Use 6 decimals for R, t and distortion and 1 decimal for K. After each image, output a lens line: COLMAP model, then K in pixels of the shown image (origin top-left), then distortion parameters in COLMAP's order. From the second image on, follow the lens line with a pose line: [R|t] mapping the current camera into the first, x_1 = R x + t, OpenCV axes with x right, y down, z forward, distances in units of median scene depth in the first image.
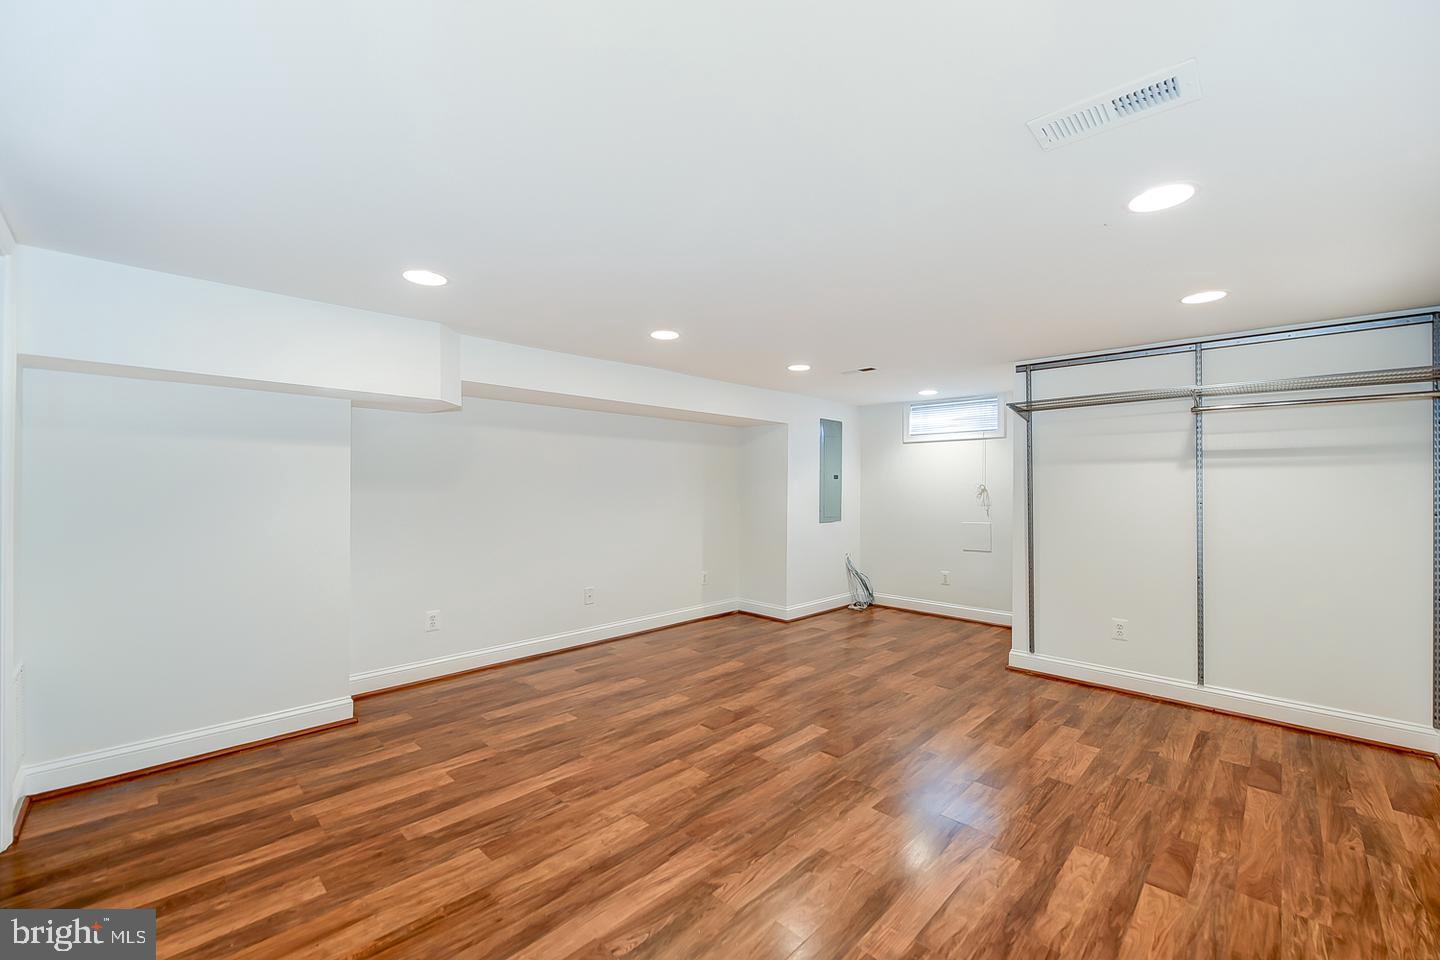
lens RADIAL K [[579.5, 0, 725.6], [0, 579.5, 491.6], [0, 0, 1]] dist [-0.002516, -0.001809]
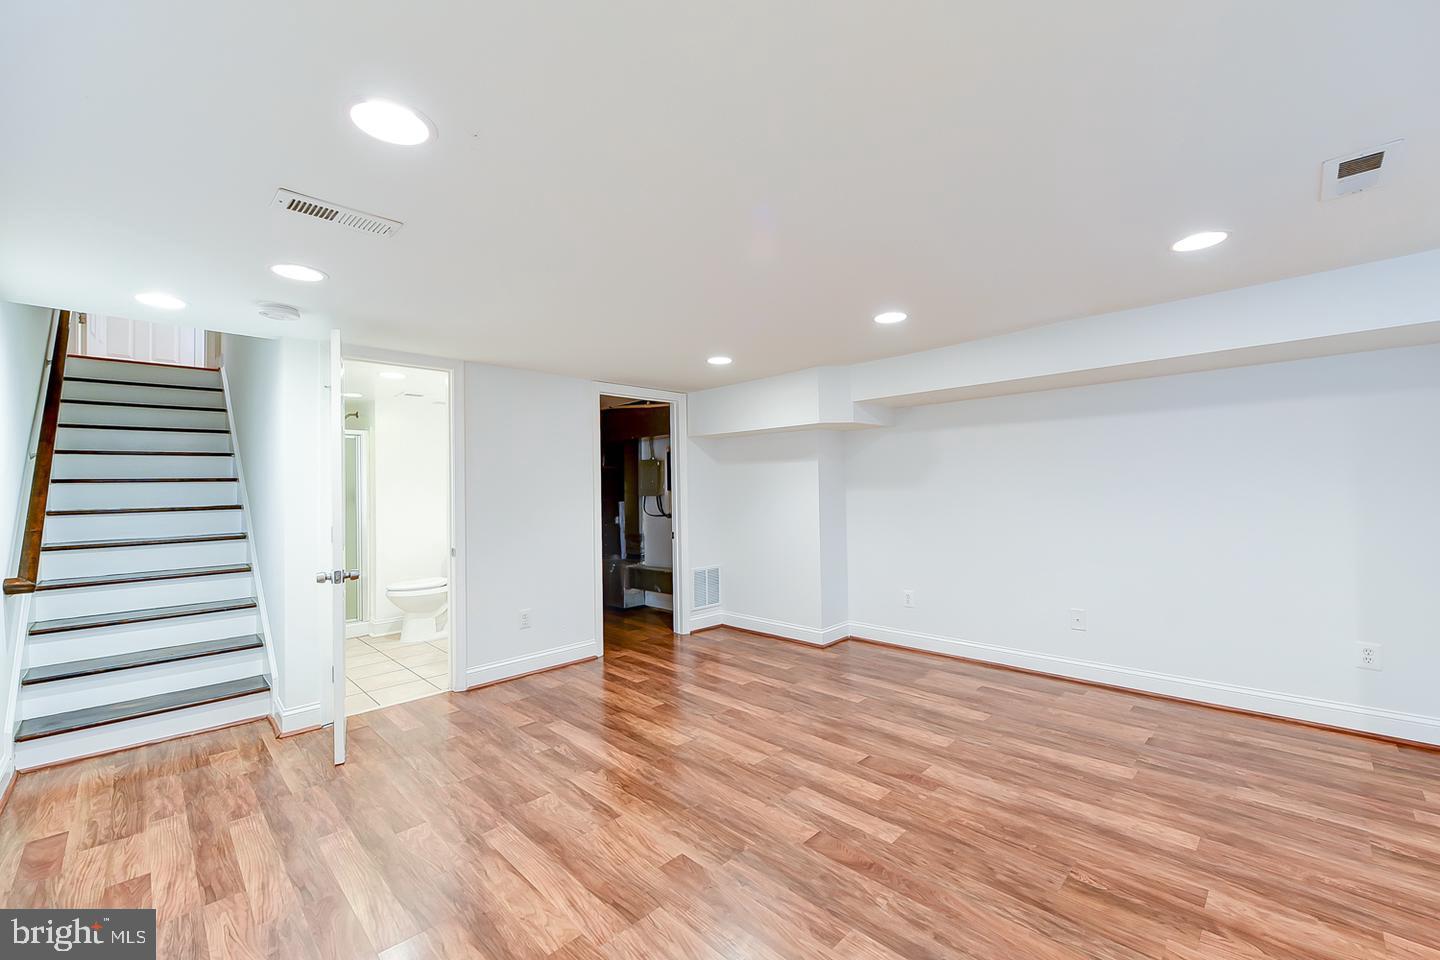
lens RADIAL K [[579.5, 0, 725.7], [0, 579.5, 473.9], [0, 0, 1]] dist [-0.002516, -0.001809]
pose [[-0.009622, -0.028424, -0.999550, 0.915723], [0.009315, 0.999550, -0.028514, 0.003315], [0.999910, -0.009585, -0.009353, 0.872069]]
